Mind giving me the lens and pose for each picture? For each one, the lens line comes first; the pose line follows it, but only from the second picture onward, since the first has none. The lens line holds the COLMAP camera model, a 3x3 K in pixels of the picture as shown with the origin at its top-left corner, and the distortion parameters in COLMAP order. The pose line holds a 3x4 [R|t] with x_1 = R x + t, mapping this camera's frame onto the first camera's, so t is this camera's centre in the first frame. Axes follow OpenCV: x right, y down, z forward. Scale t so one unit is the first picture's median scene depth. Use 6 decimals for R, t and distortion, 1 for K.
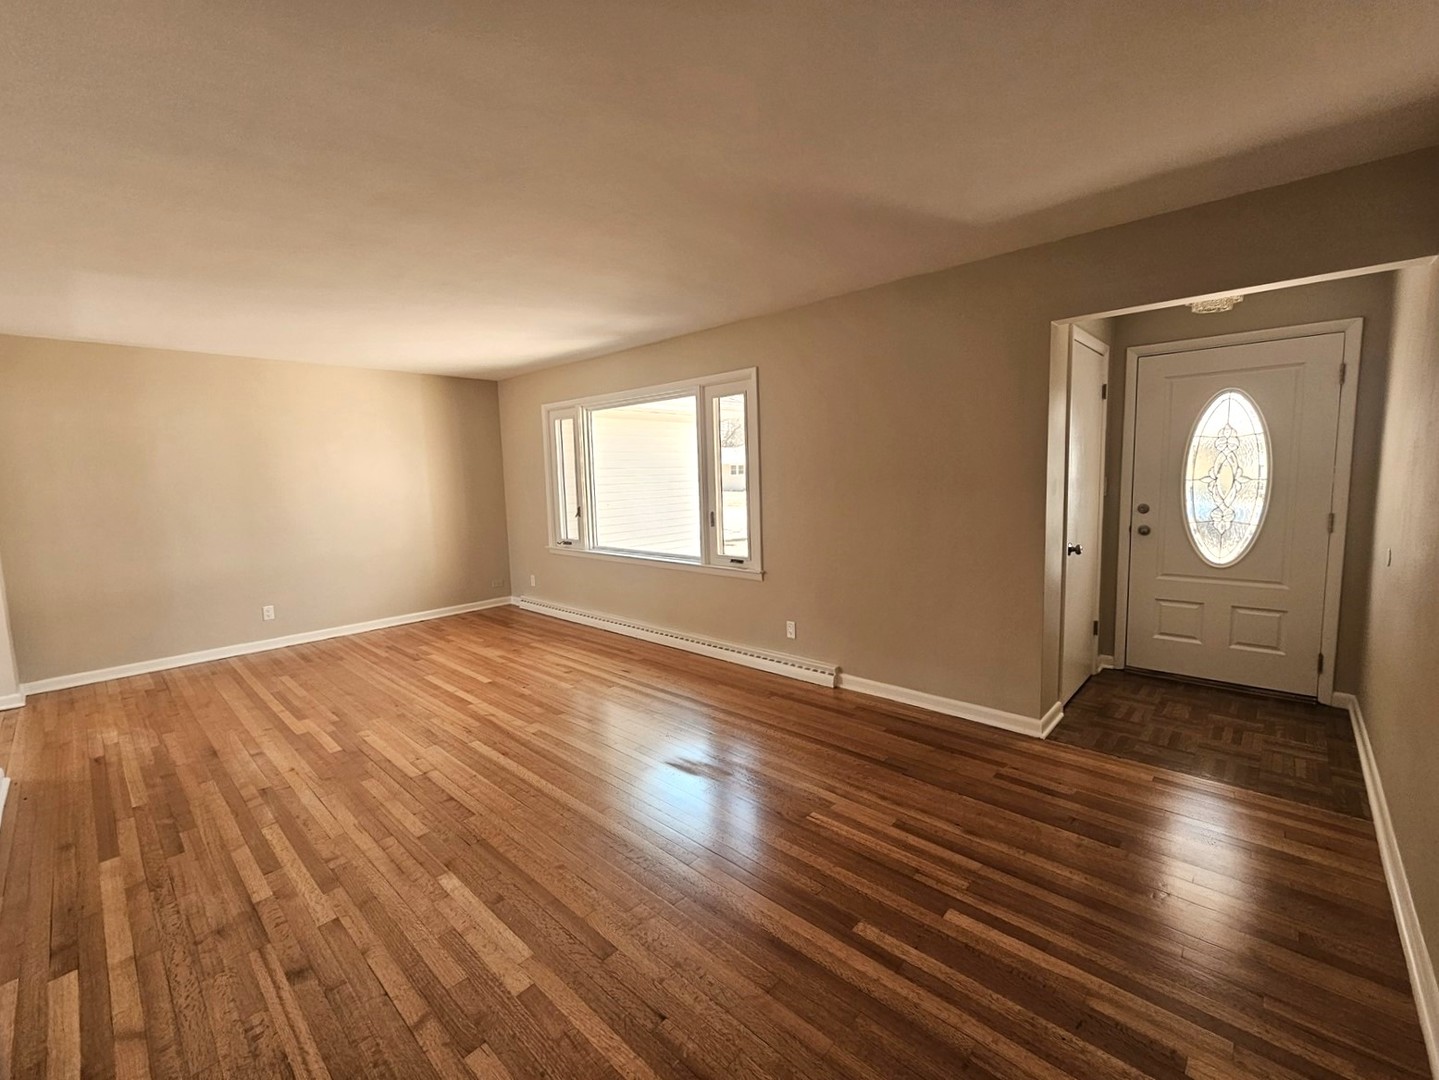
lens RADIAL K [[591.6, 0, 720.5], [0, 591.6, 542.7], [0, 0, 1]] dist [-0.003960, 0.000817]
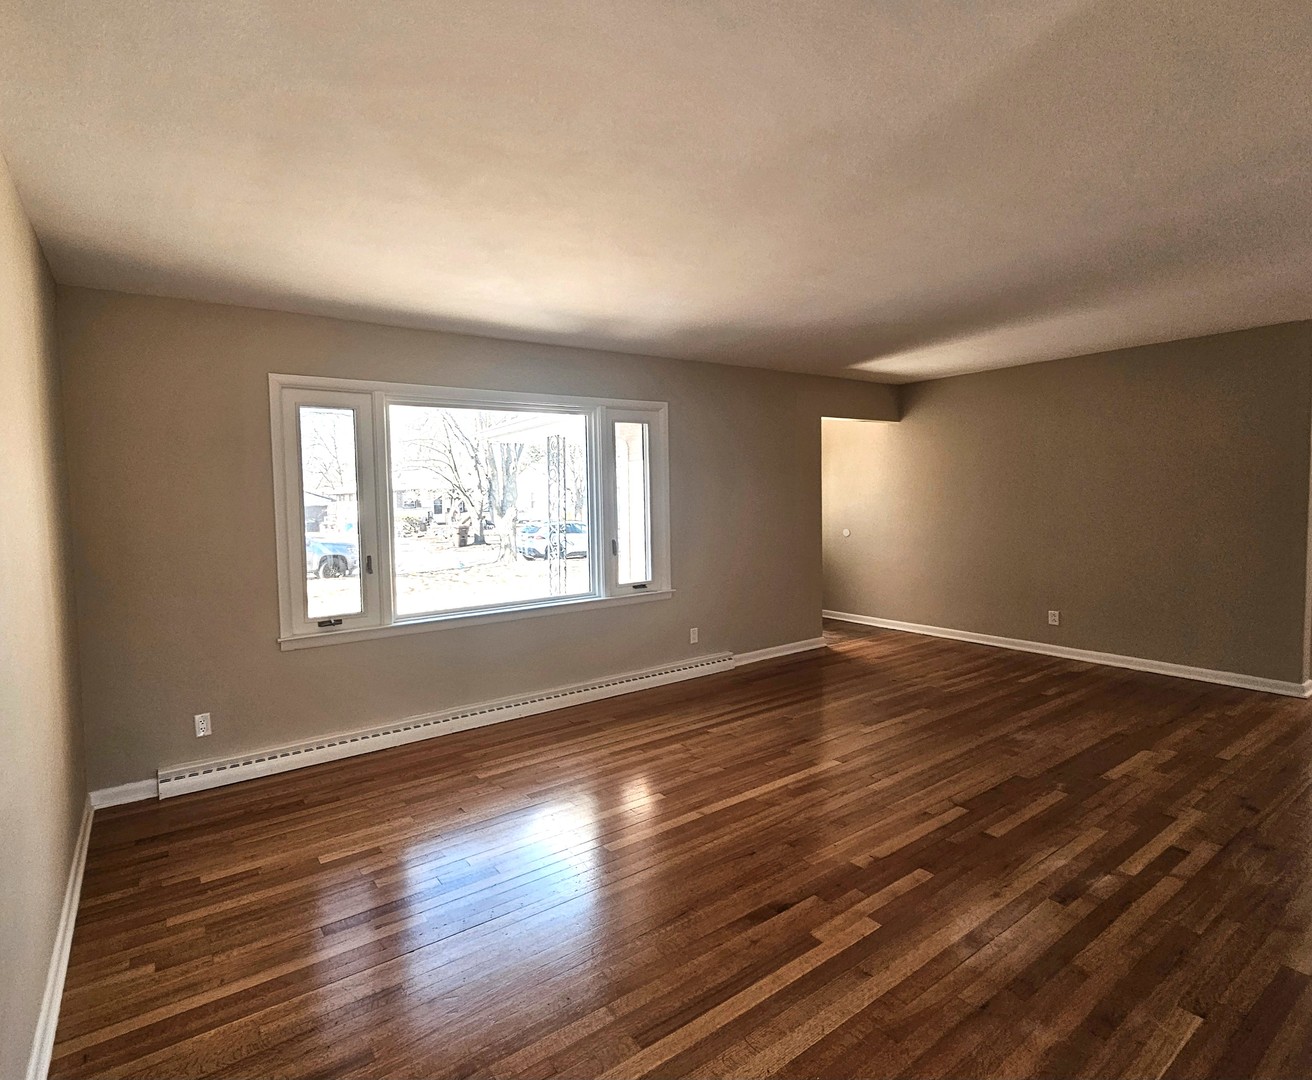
lens RADIAL K [[568.8, 0, 656.4], [0, 568.8, 534.9], [0, 0, 1]] dist [0.001718, -0.000189]
pose [[0.284057, -0.046124, 0.957697, -0.943447], [0.130203, 0.991445, 0.009131, -0.065103], [-0.949926, 0.122102, 0.287632, 0.728972]]
